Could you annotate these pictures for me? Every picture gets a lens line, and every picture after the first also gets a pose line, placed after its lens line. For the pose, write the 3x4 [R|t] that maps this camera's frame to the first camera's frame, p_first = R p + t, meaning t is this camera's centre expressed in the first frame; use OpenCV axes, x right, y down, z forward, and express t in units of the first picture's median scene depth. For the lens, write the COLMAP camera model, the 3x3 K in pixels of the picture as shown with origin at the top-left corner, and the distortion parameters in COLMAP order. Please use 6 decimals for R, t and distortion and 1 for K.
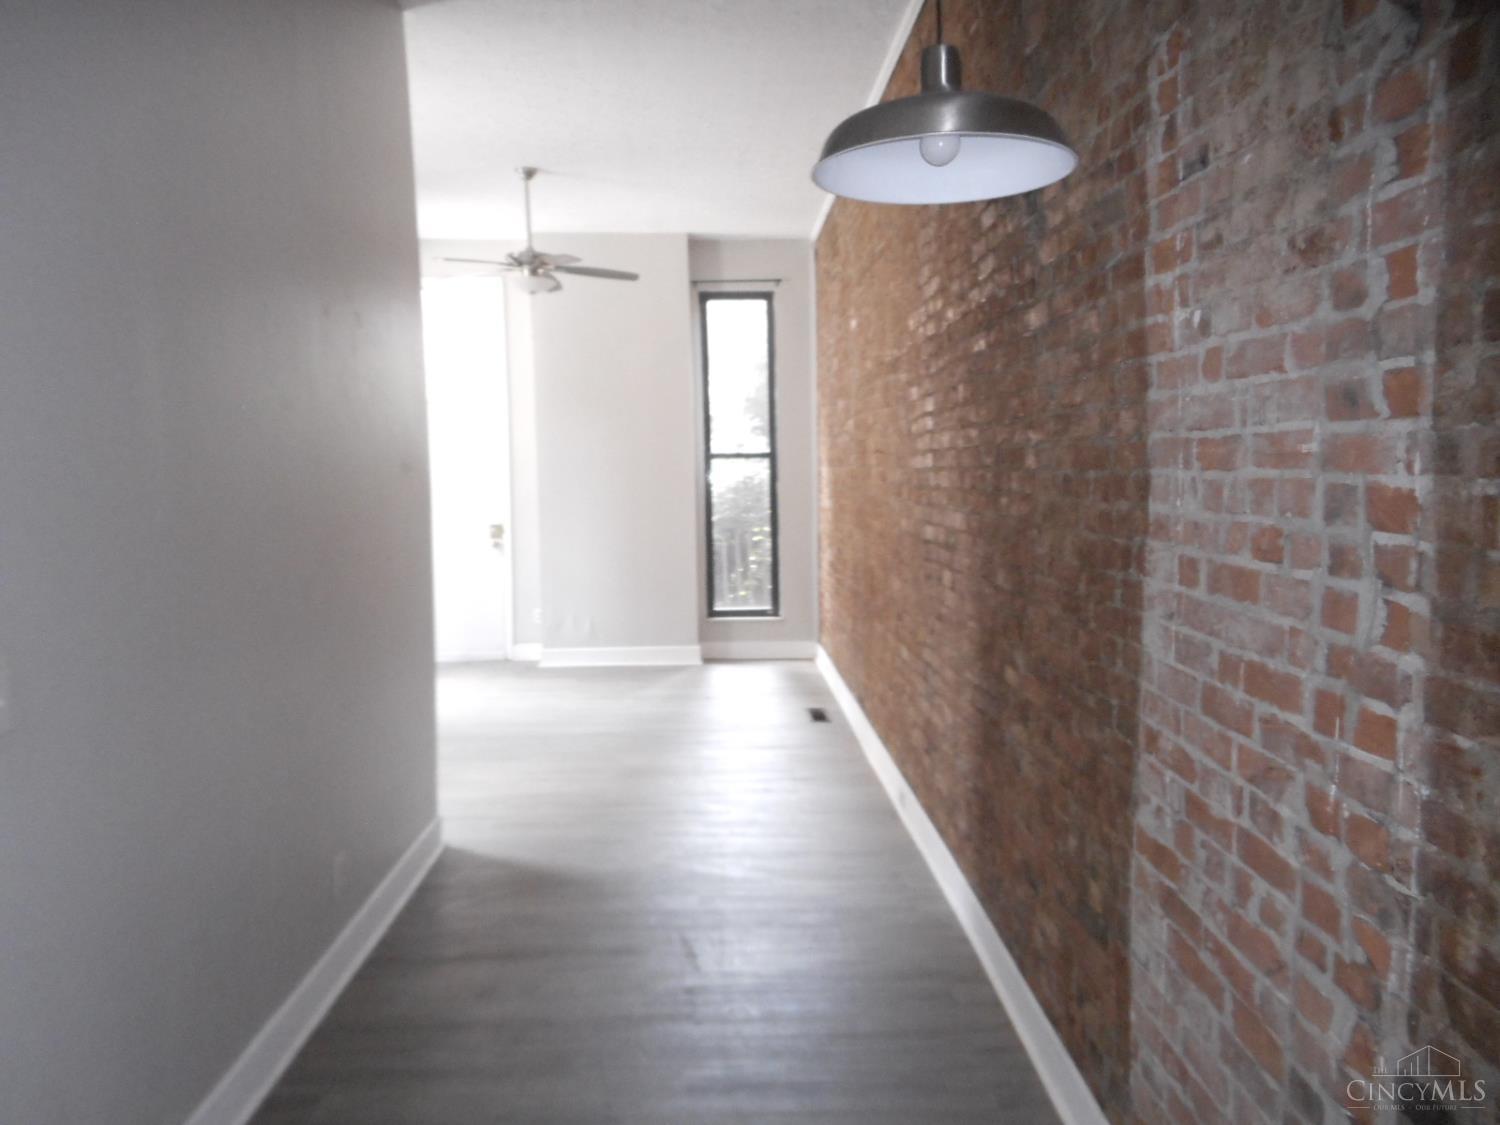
lens RADIAL K [[1153.3, 0, 753.4], [0, 1153.3, 562.1], [0, 0, 1]] dist [0.040557, 0.016447]
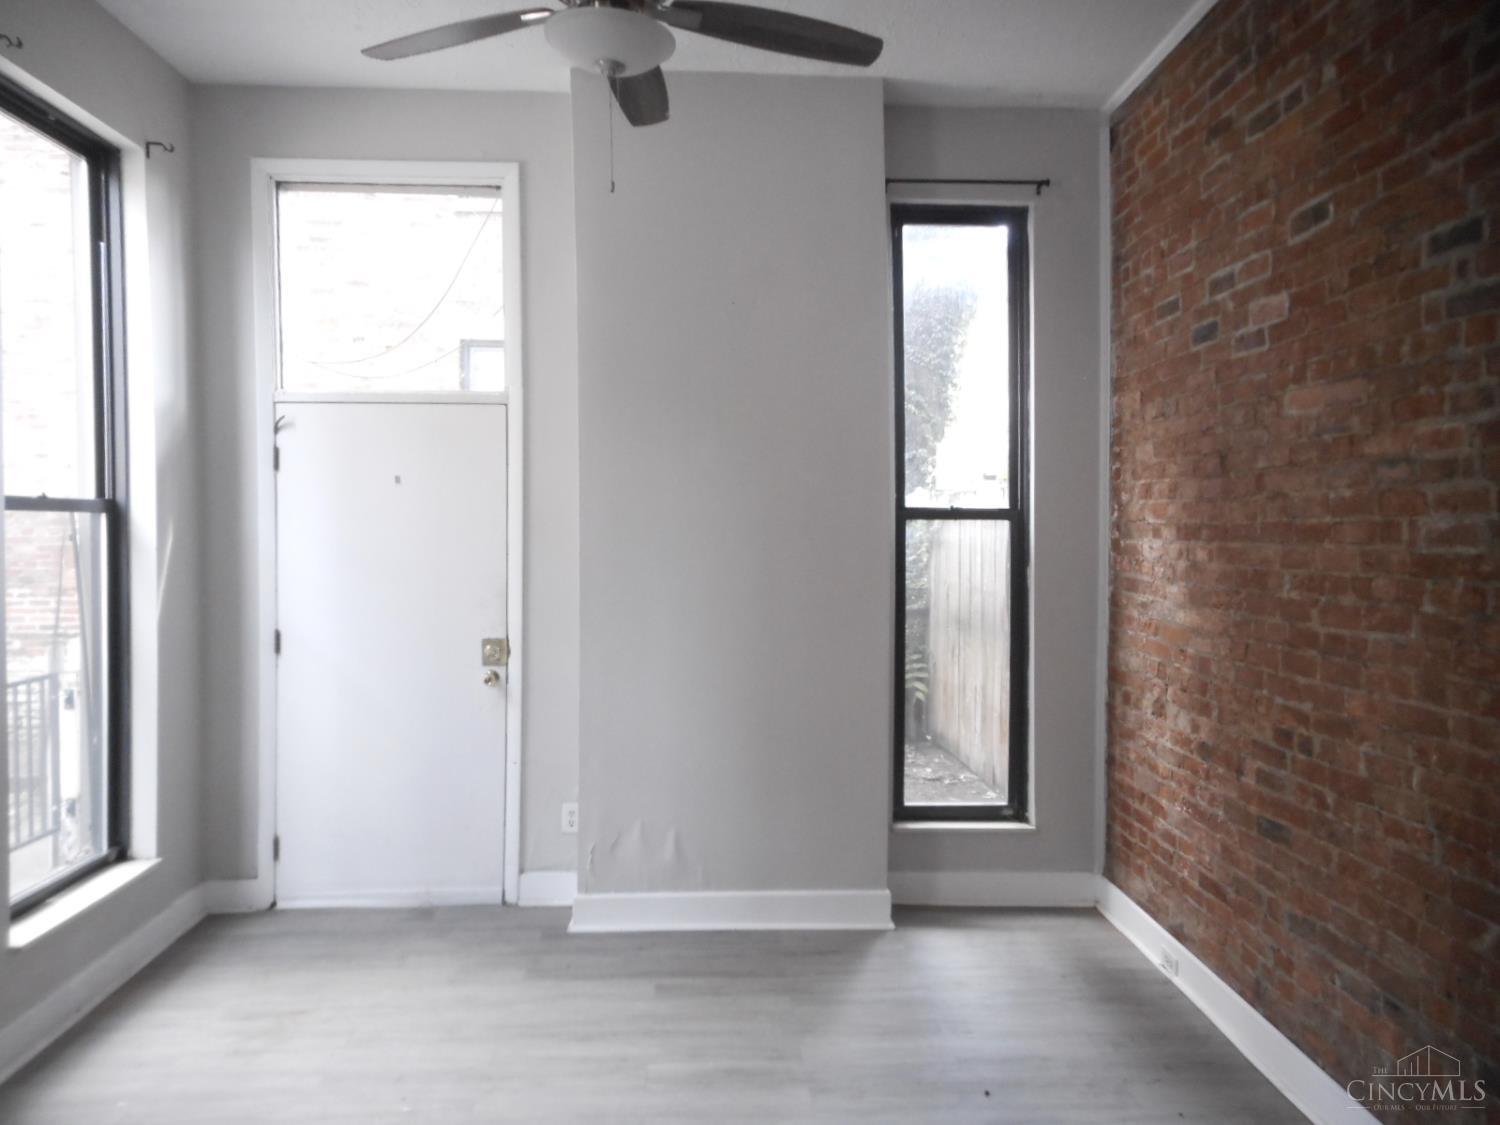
lens RADIAL K [[1153.3, 0, 748.4], [0, 1153.3, 559.9], [0, 0, 1]] dist [0.040557, 0.016447]
pose [[0.999740, 0.019389, -0.011974, -0.103271], [-0.020078, 0.997974, -0.060367, -0.037733], [0.010780, 0.060592, 0.998104, 0.481106]]
